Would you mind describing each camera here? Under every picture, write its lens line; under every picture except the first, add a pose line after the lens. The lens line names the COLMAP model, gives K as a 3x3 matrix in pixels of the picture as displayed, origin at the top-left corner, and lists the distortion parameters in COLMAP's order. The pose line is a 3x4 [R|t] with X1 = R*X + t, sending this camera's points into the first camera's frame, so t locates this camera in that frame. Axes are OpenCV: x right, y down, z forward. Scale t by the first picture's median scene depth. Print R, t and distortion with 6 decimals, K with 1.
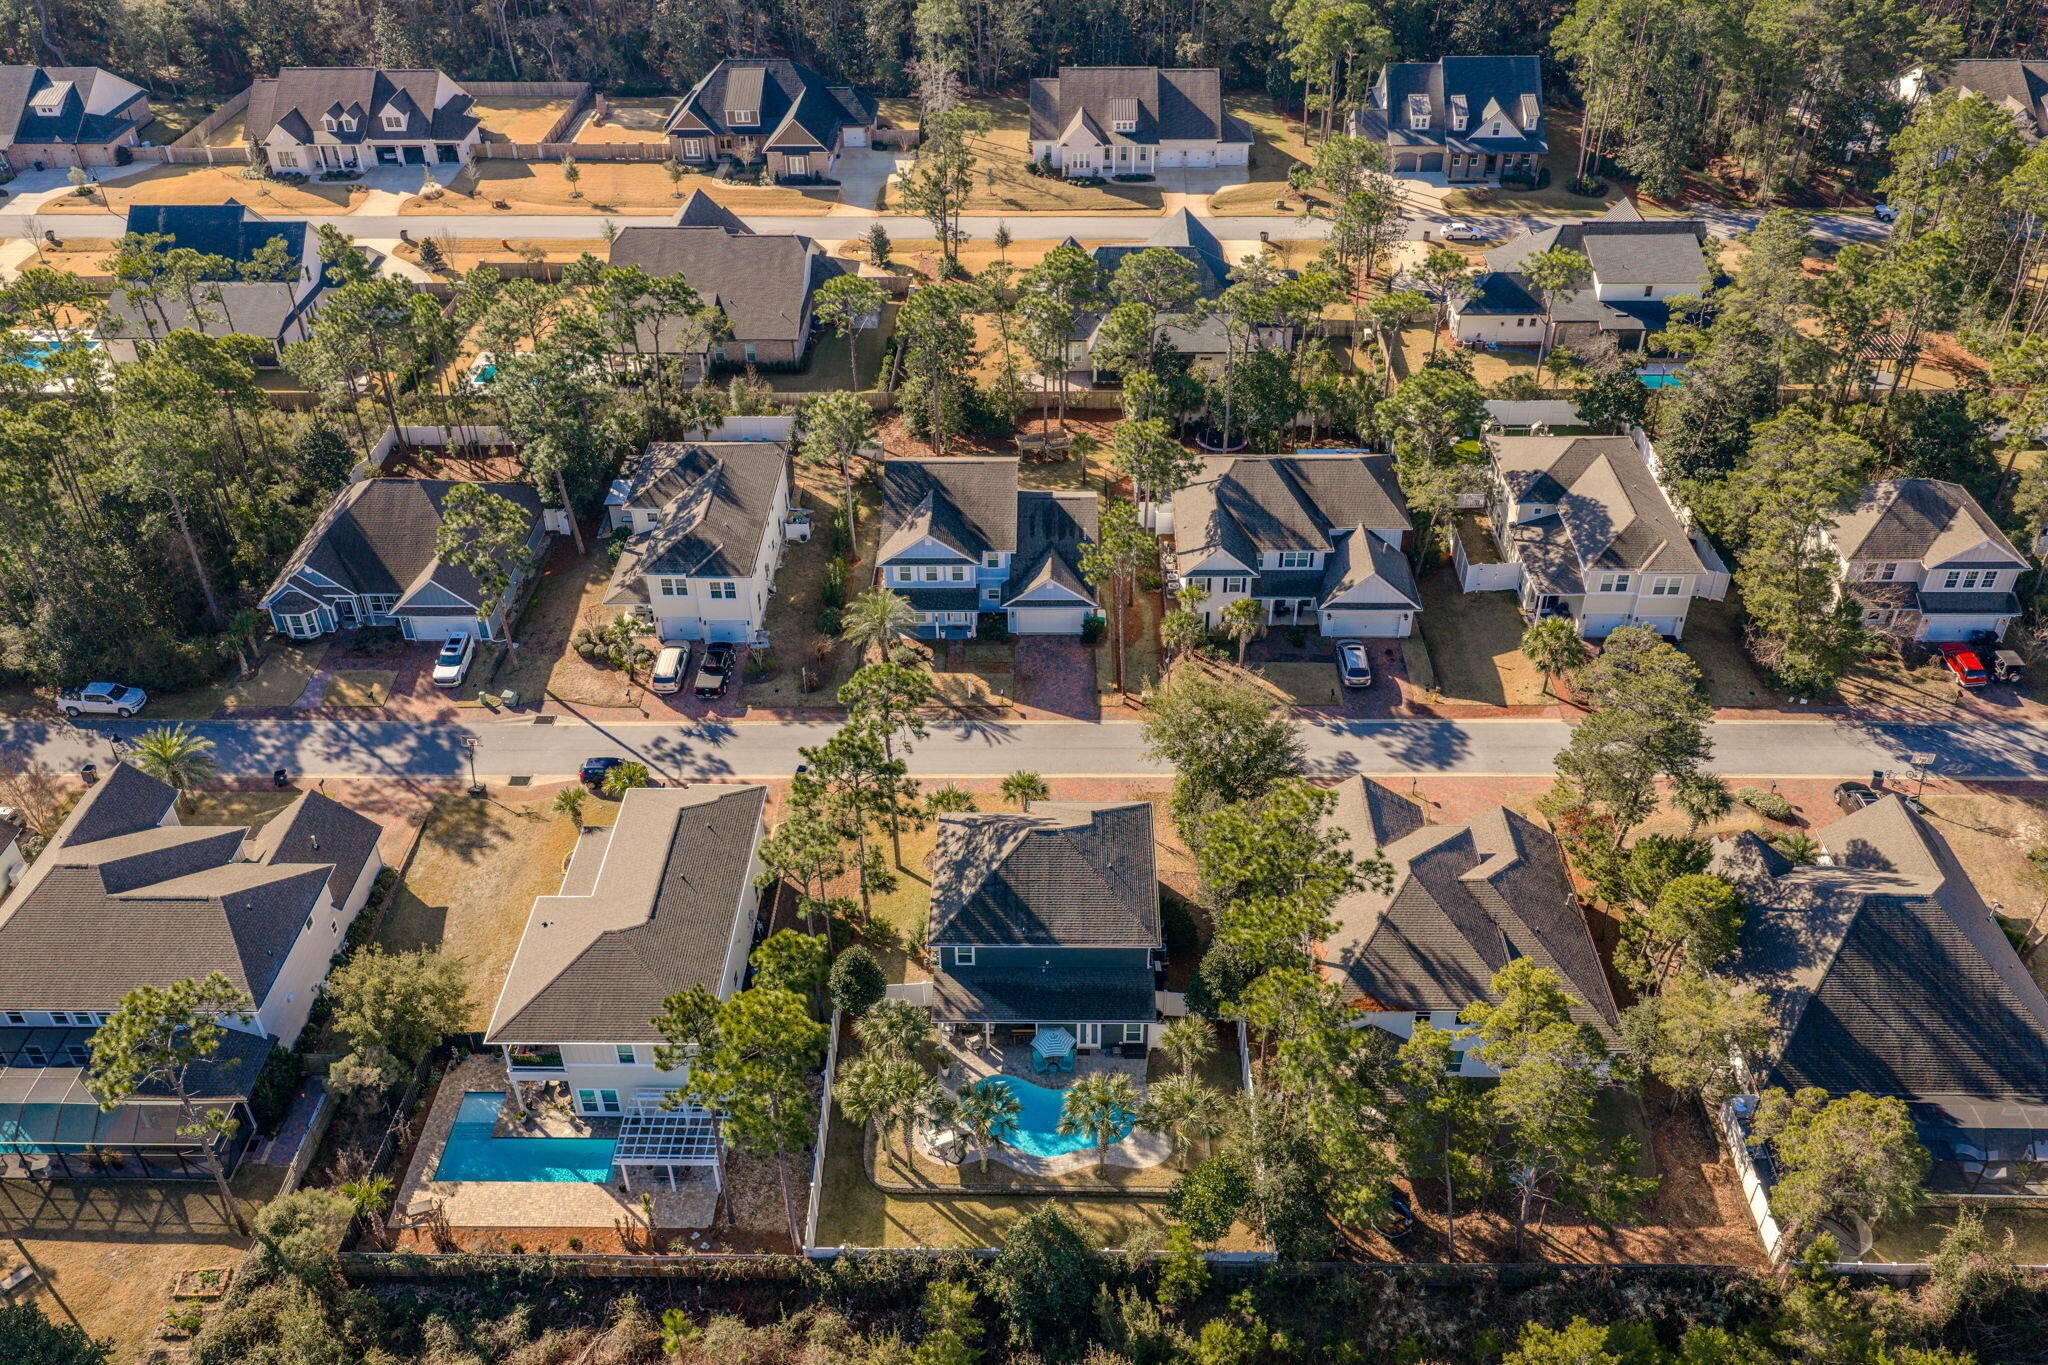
lens RADIAL K [[1622.5, 0, 1056.8], [0, 1622.5, 684.0], [0, 0, 1]] dist [0.007742, -0.011564]
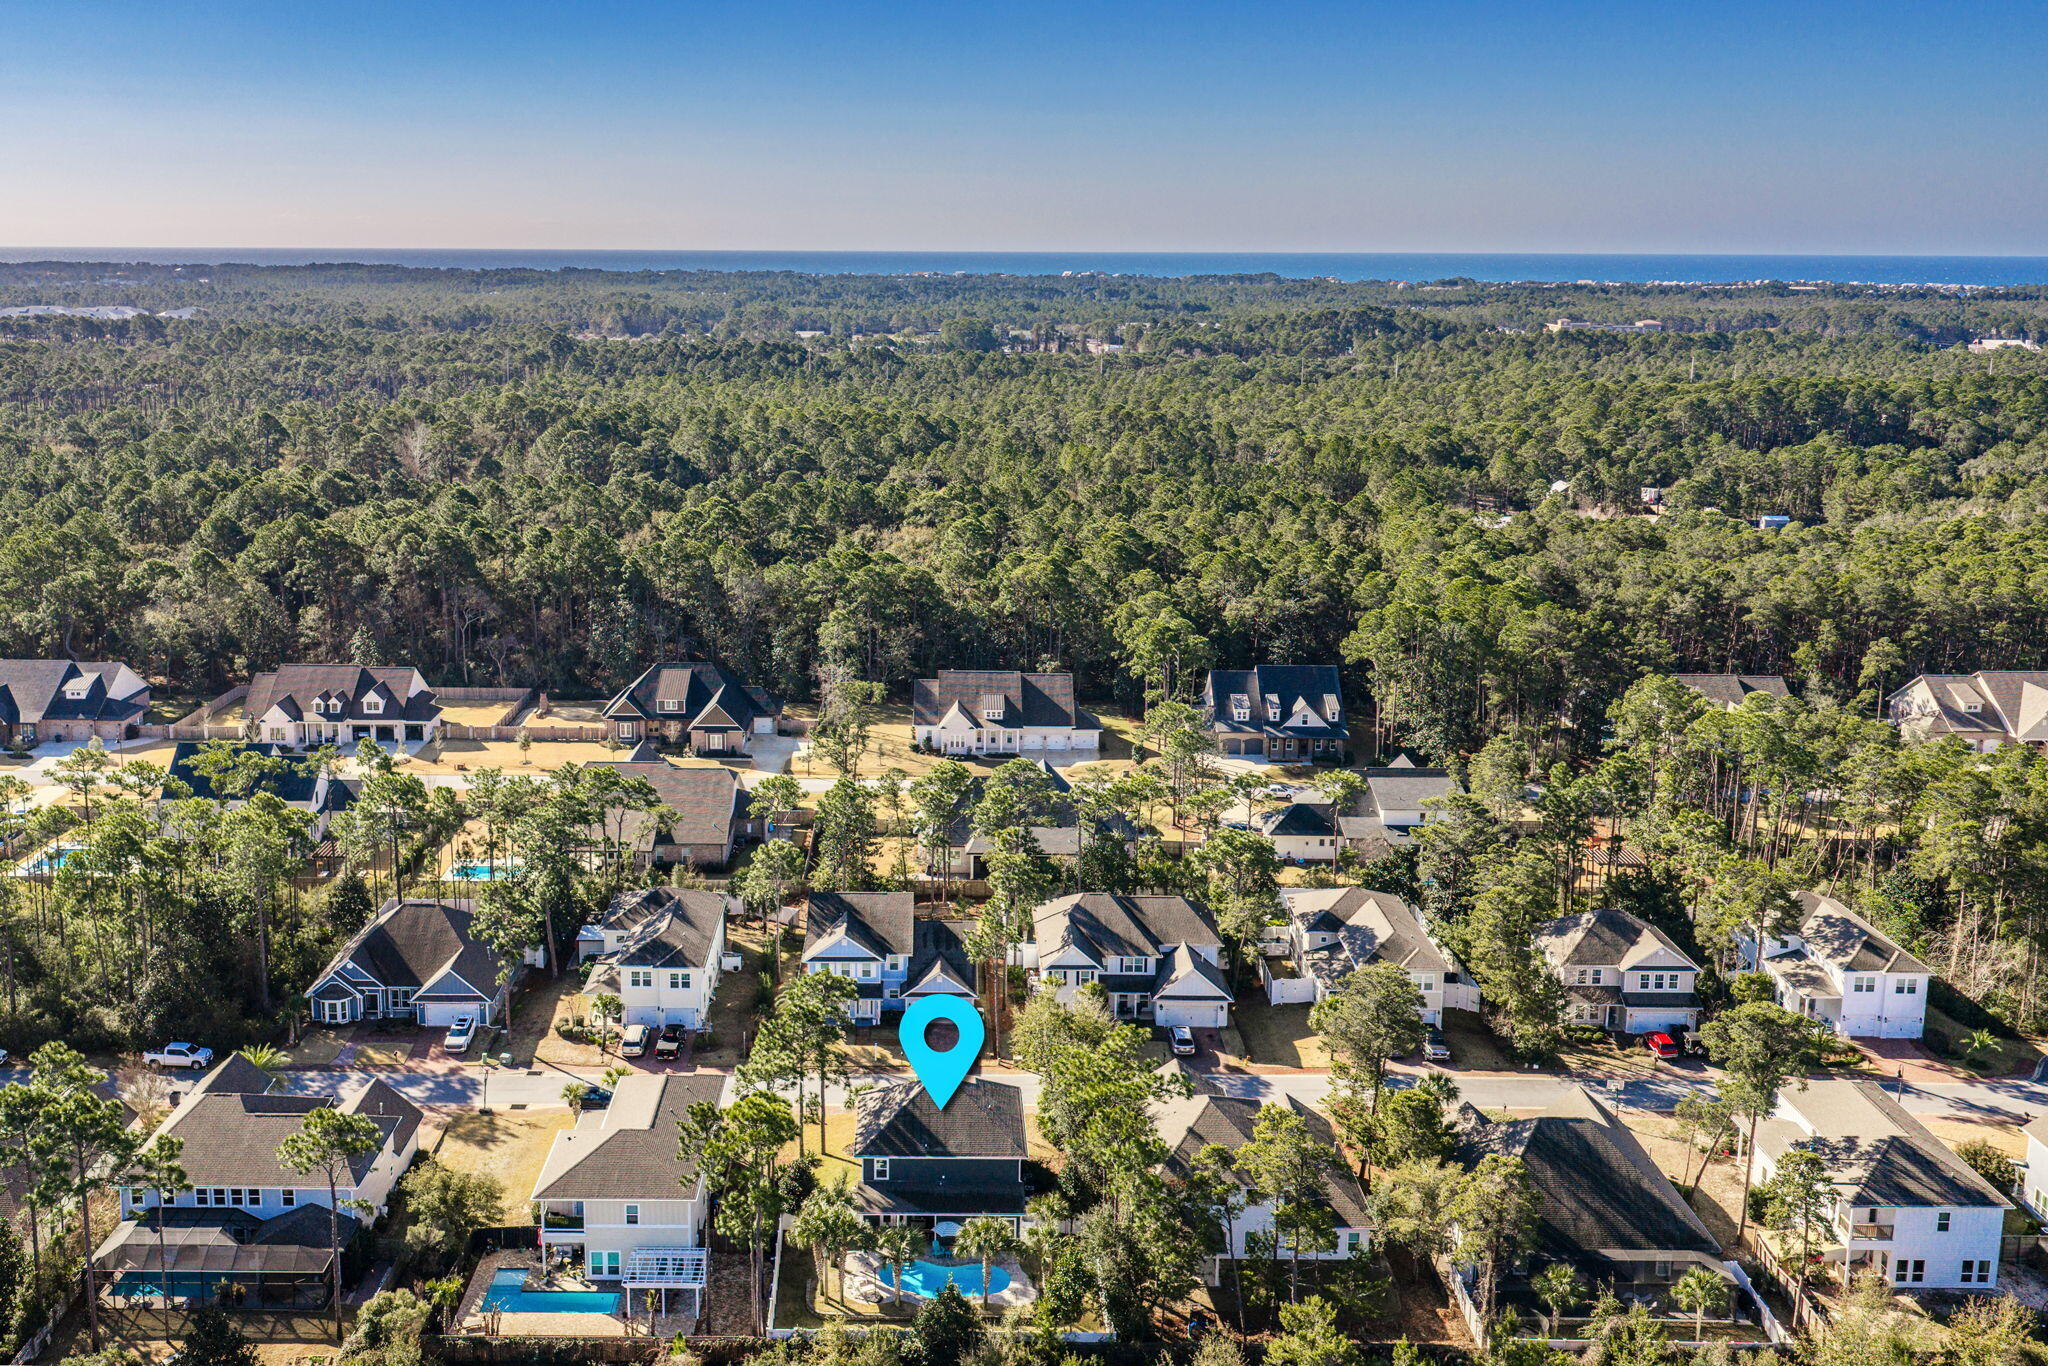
lens RADIAL K [[1680.7, 0, 1024.0], [0, 1680.7, 683.0], [0, 0, 1]] dist [0.005317, -0.010401]
pose [[0.998366, 0.001622, 0.057113, -0.012597], [0.020579, 0.922302, -0.385921, 0.217535], [-0.053301, 0.386466, 0.920762, -0.280913]]
